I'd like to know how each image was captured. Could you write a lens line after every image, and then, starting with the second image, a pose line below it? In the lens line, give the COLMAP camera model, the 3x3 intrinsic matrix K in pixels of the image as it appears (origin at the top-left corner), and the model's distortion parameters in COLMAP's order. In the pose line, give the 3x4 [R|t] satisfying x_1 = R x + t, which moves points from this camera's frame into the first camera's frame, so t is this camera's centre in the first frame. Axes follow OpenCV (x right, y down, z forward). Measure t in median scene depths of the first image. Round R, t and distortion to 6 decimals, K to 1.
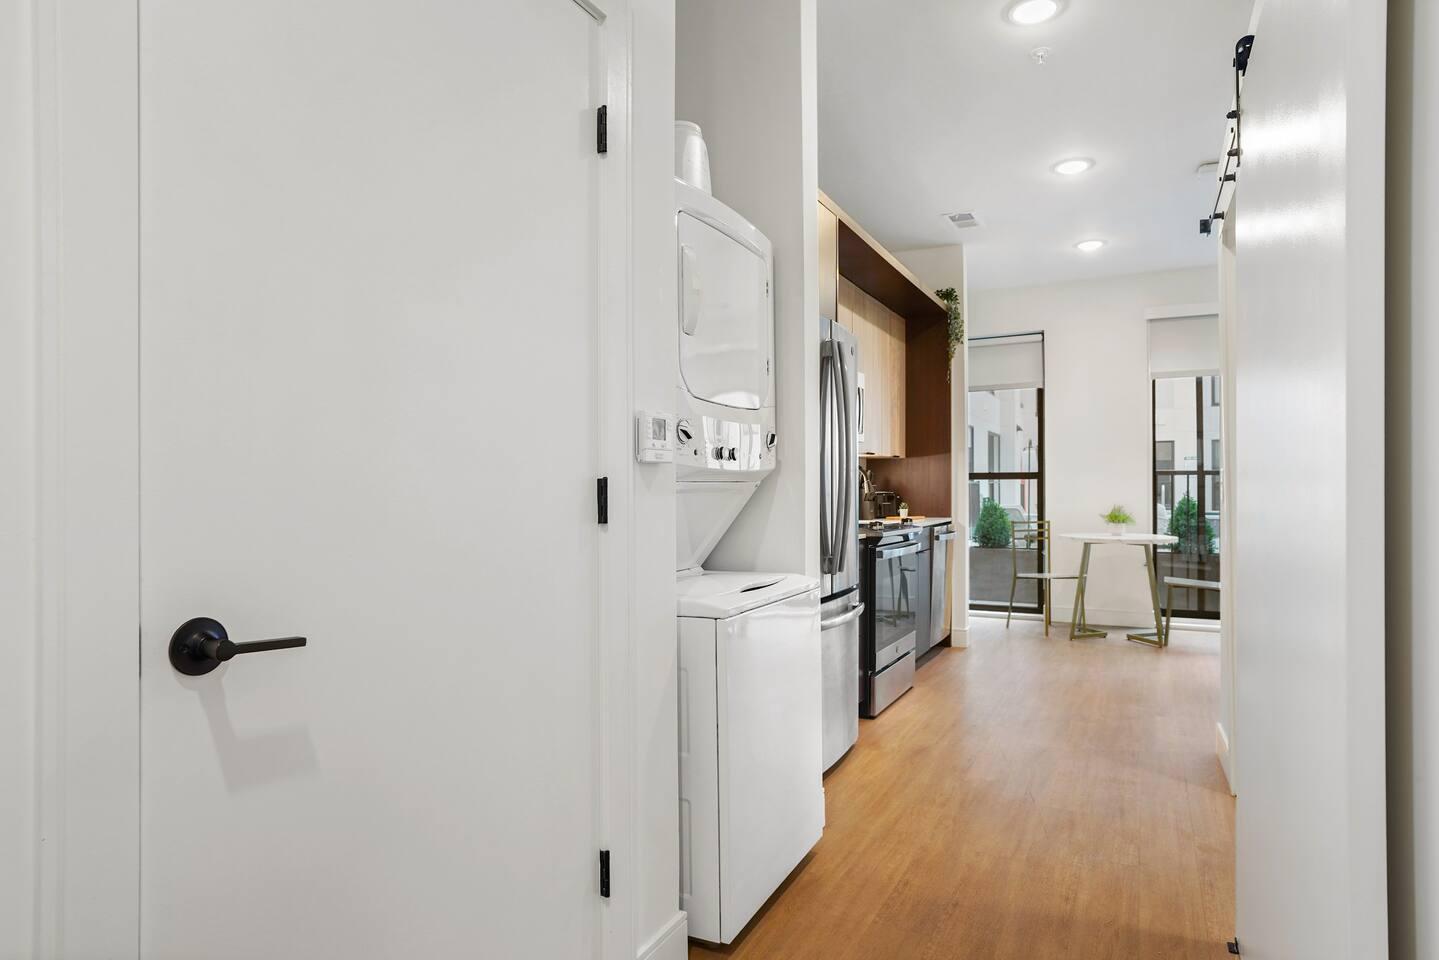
lens RADIAL K [[812.2, 0, 719.5], [0, 812.2, 480.0], [0, 0, 1]] dist [-0.027464, -0.023747]
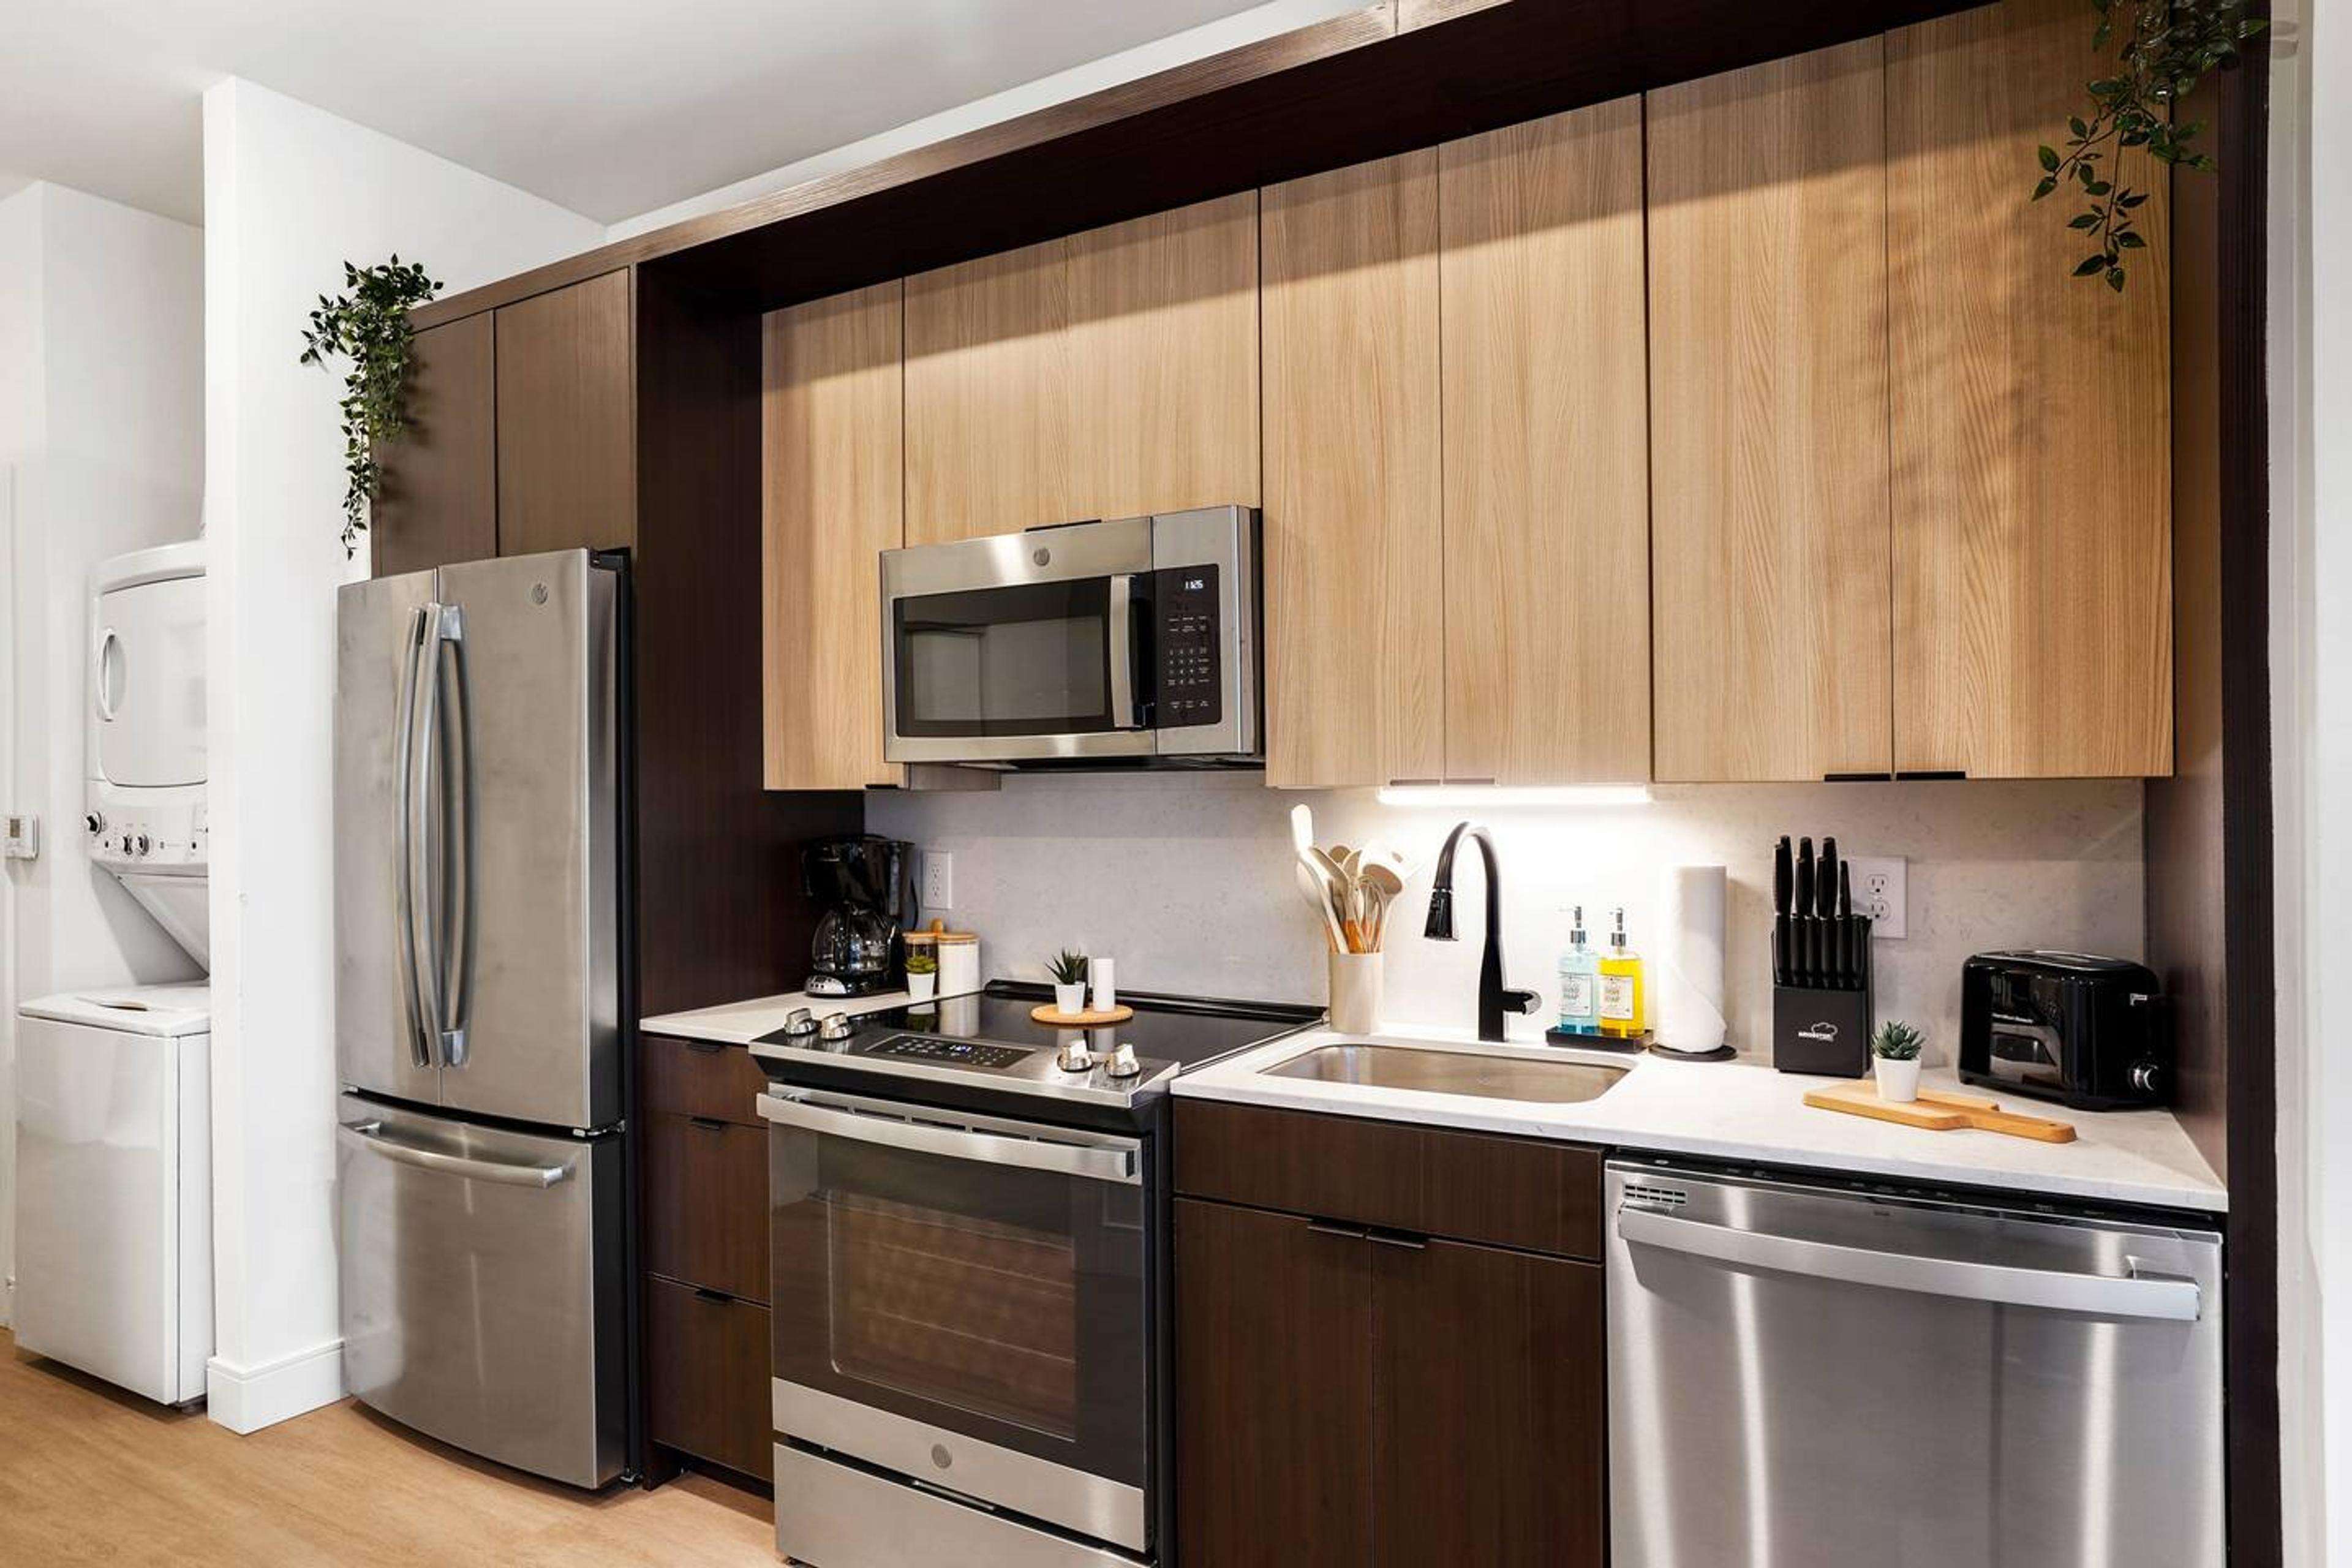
lens RADIAL K [[1391.3, 0, 1176.0], [0, 1391.3, 784.0], [0, 0, 1]] dist [-0.032533, 0.023207]
pose [[-0.042207, -0.000490, -0.999109, 0.539760], [0.015433, 0.999880, -0.001142, -0.029320], [0.998990, -0.015467, -0.042194, 0.823281]]
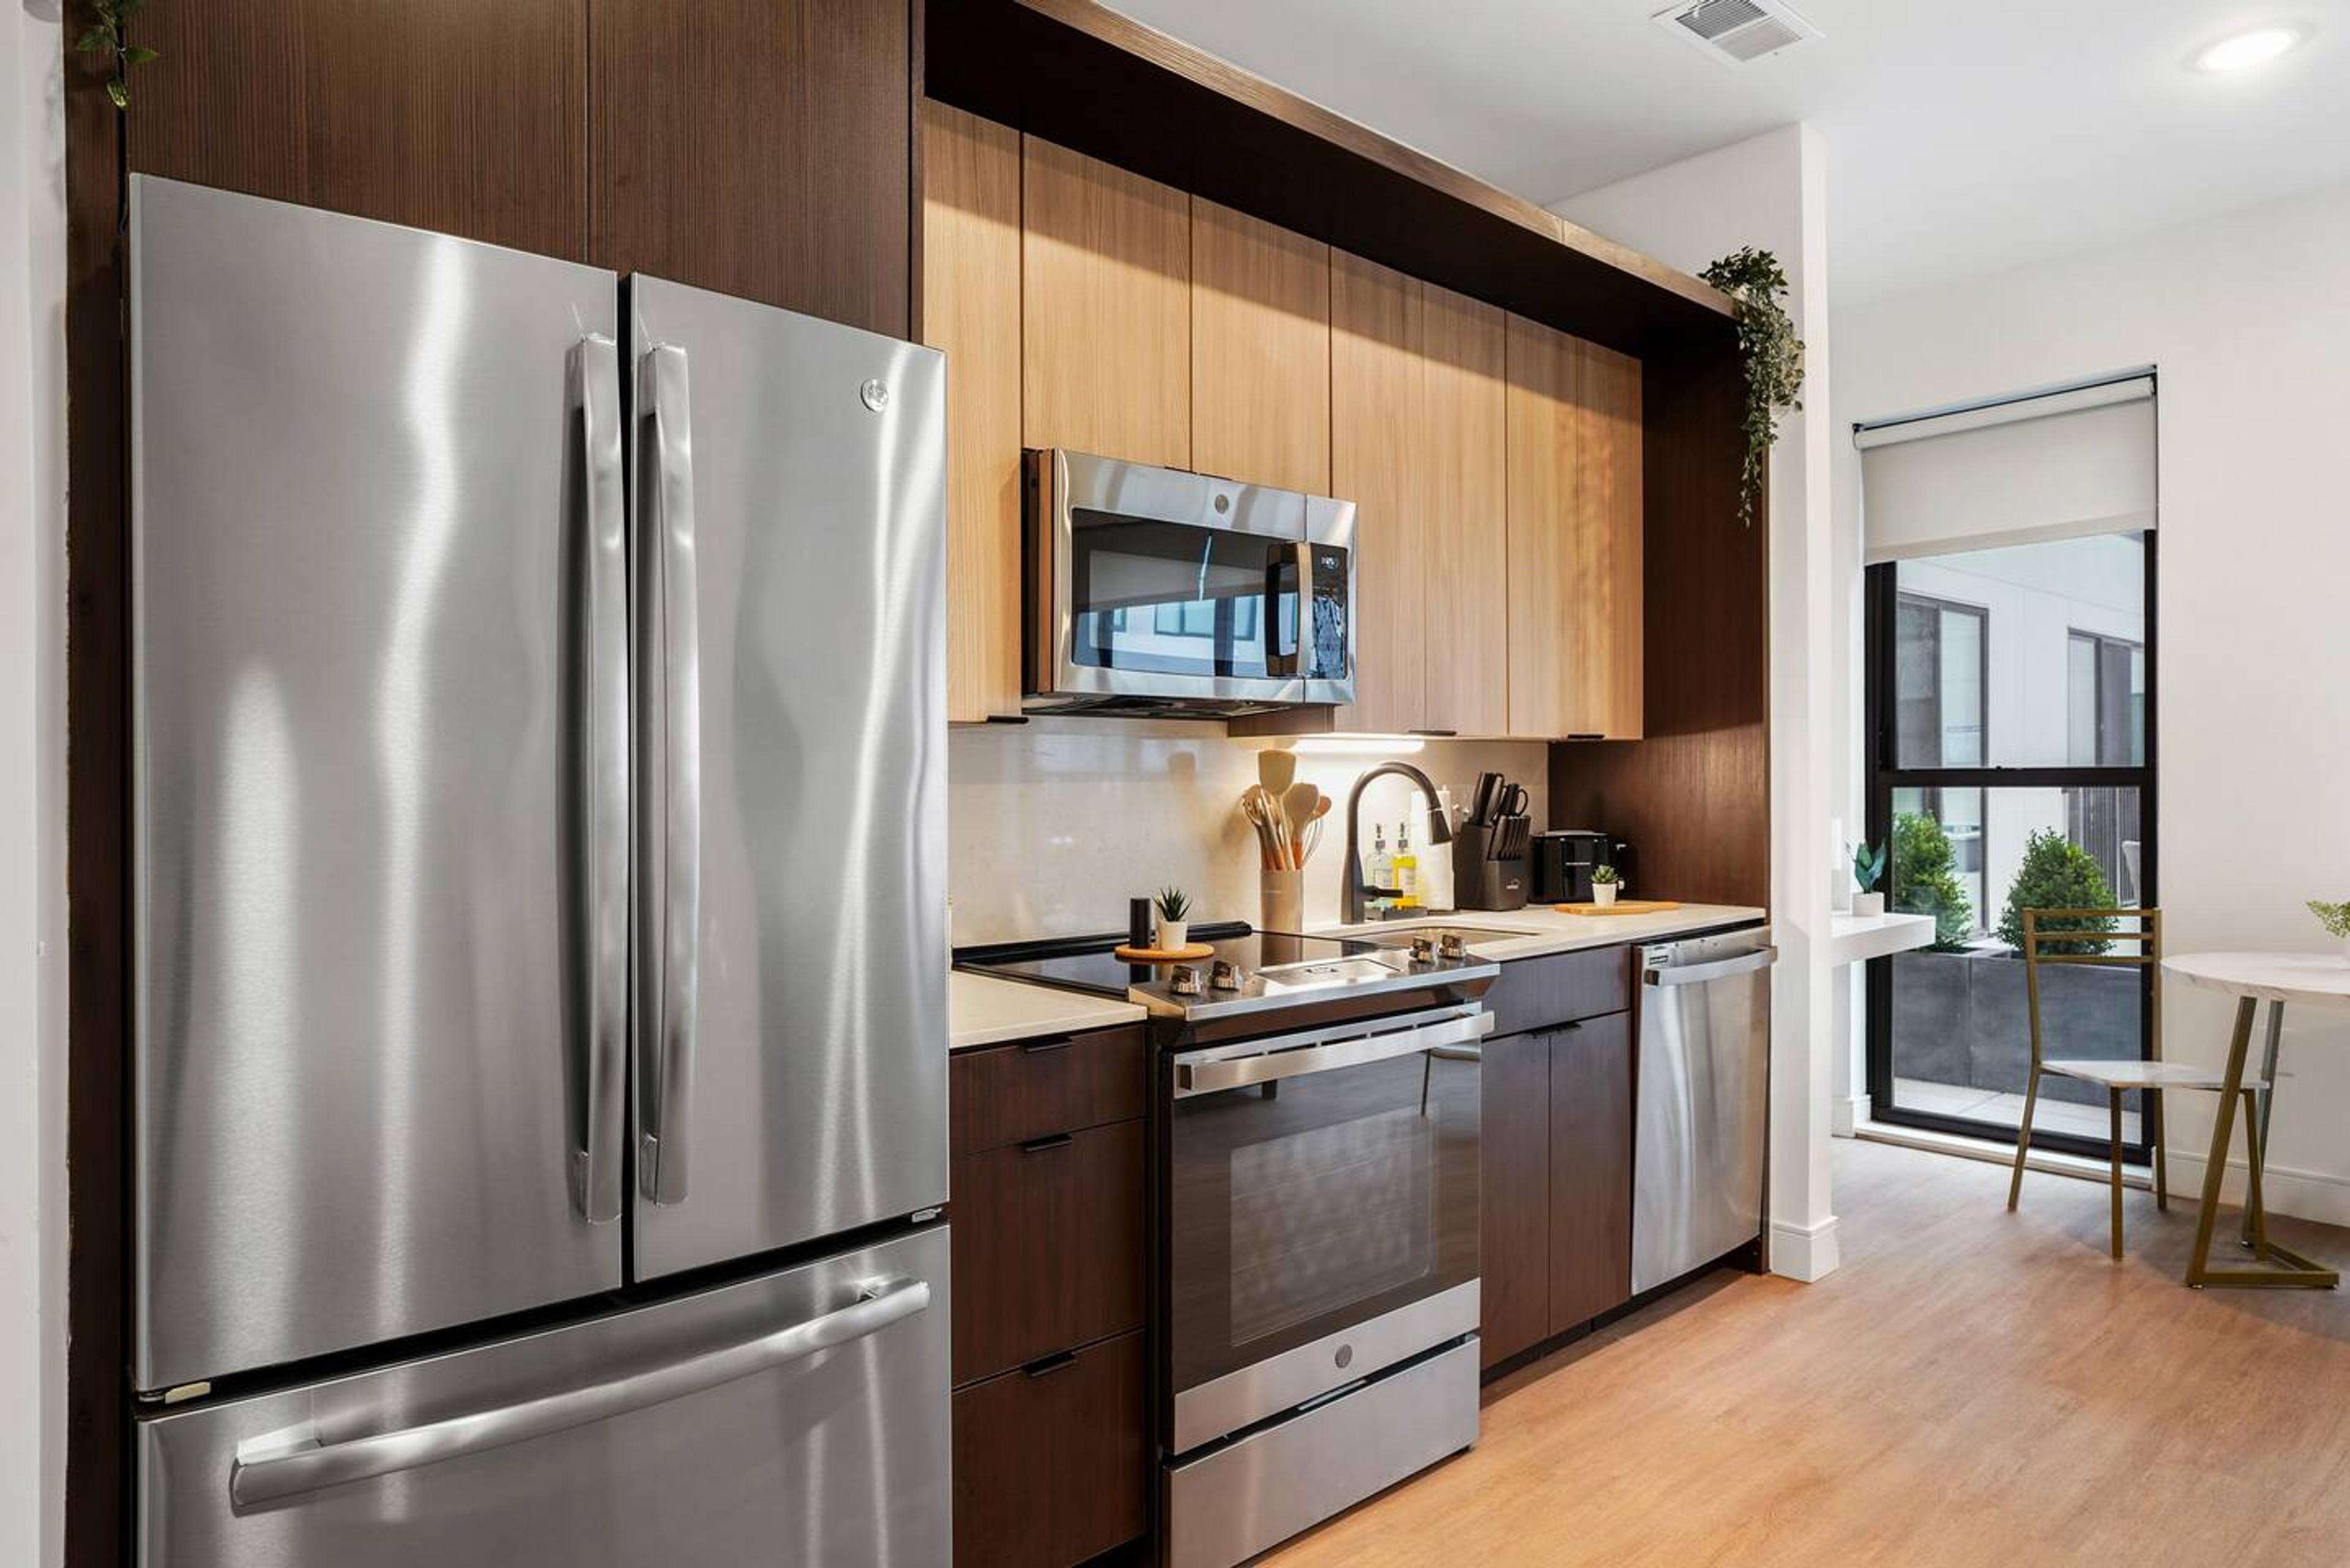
lens RADIAL K [[1390.2, 0, 1175.0], [0, 1390.2, 784.0], [0, 0, 1]] dist [-0.032533, 0.023207]
pose [[0.935567, -0.005458, -0.353107, 0.258908], [0.009441, 0.999910, 0.009561, -0.015609], [0.353023, -0.012278, 0.935534, 0.349733]]
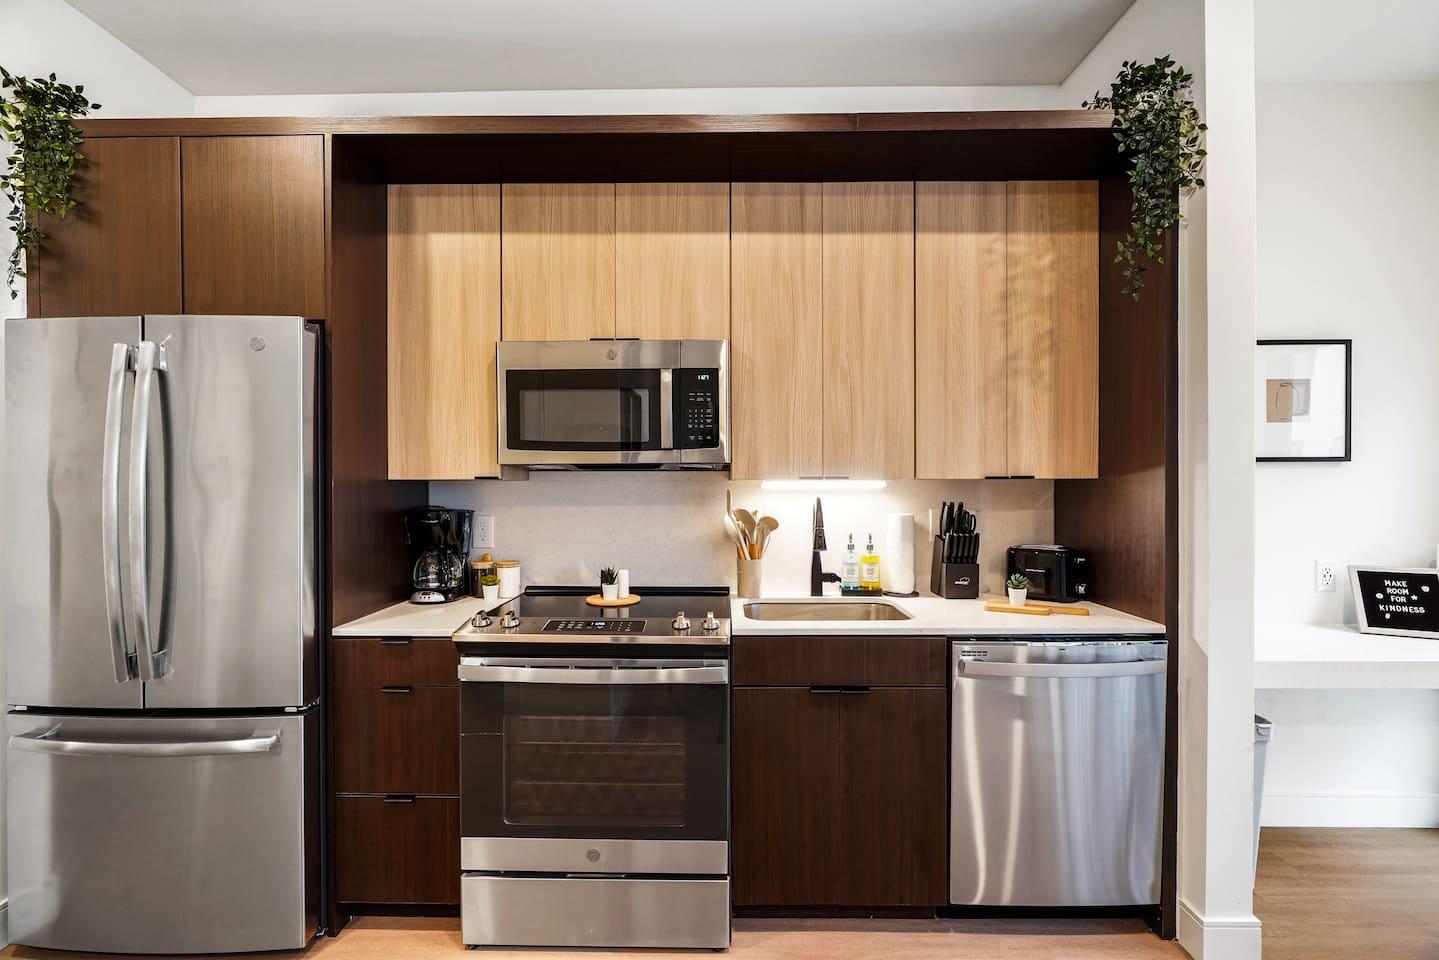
lens RADIAL K [[663.2, 0, 691.0], [0, 663.2, 479.2], [0, 0, 1]] dist [-0.002298, 0.000017]
pose [[0.460716, 0.002296, -0.887544, 0.471418], [0.006248, 0.999963, 0.005830, -0.031308], [0.887525, -0.008231, 0.460685, 0.632220]]
